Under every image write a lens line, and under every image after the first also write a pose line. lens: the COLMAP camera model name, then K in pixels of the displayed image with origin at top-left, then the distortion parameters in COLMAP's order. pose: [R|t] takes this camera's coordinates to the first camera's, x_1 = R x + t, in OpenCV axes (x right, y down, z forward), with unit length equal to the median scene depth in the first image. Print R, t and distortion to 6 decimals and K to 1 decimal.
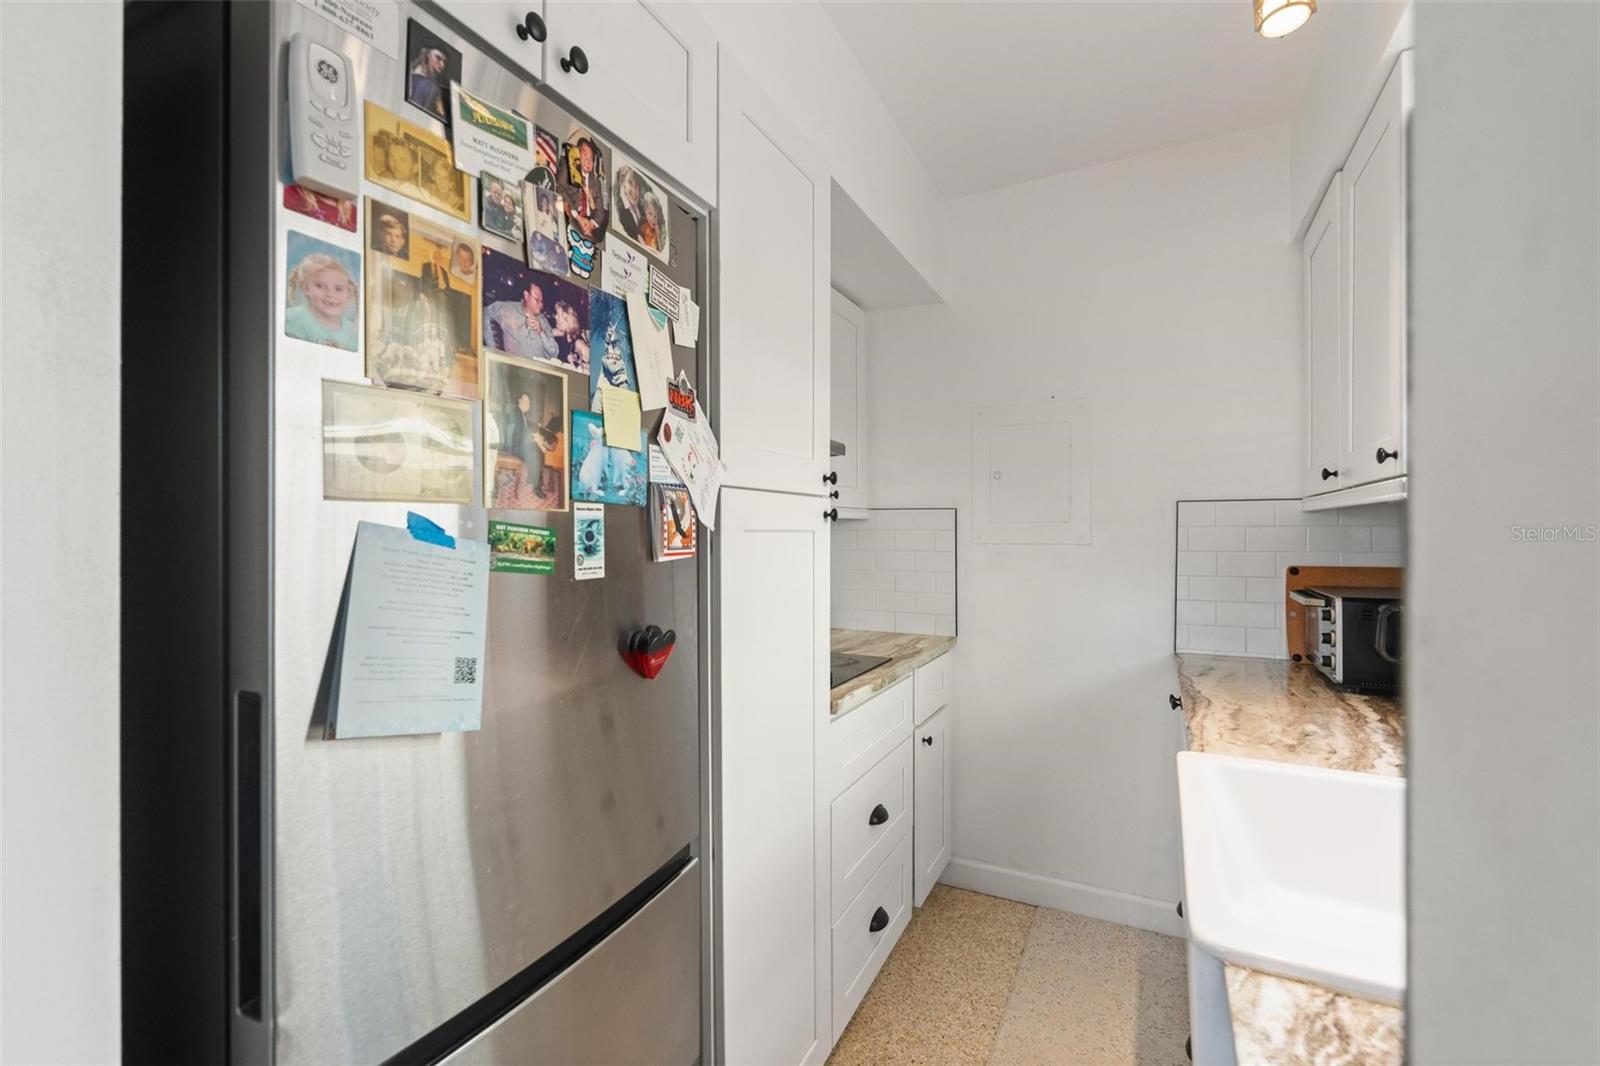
lens RADIAL K [[702.1, 0, 801.3], [0, 702.1, 558.7], [0, 0, 1]] dist [-0.000214, 0.000043]
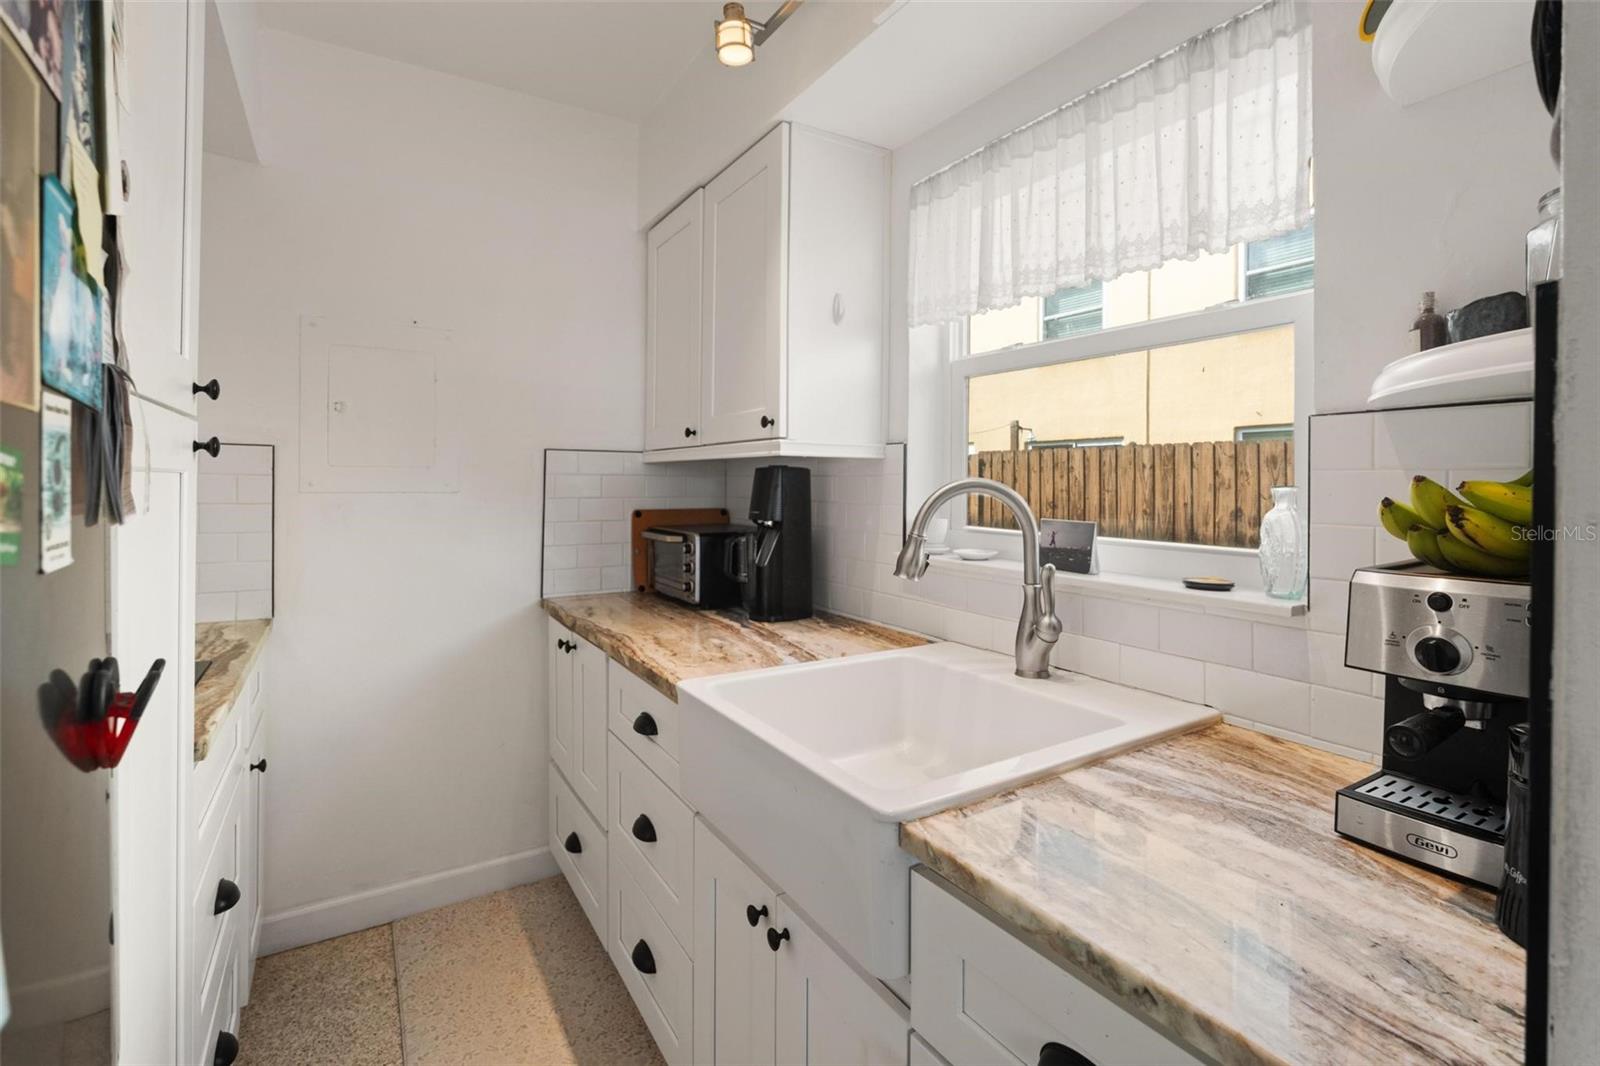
lens RADIAL K [[723.9, 0, 800.5], [0, 723.9, 502.7], [0, 0, 1]] dist [-0.000757, 0.000519]
pose [[0.515430, -0.018043, 0.856742, -0.195851], [0.025064, 0.999668, 0.005974, -0.001700], [-0.856565, 0.018395, 0.515711, 0.163471]]
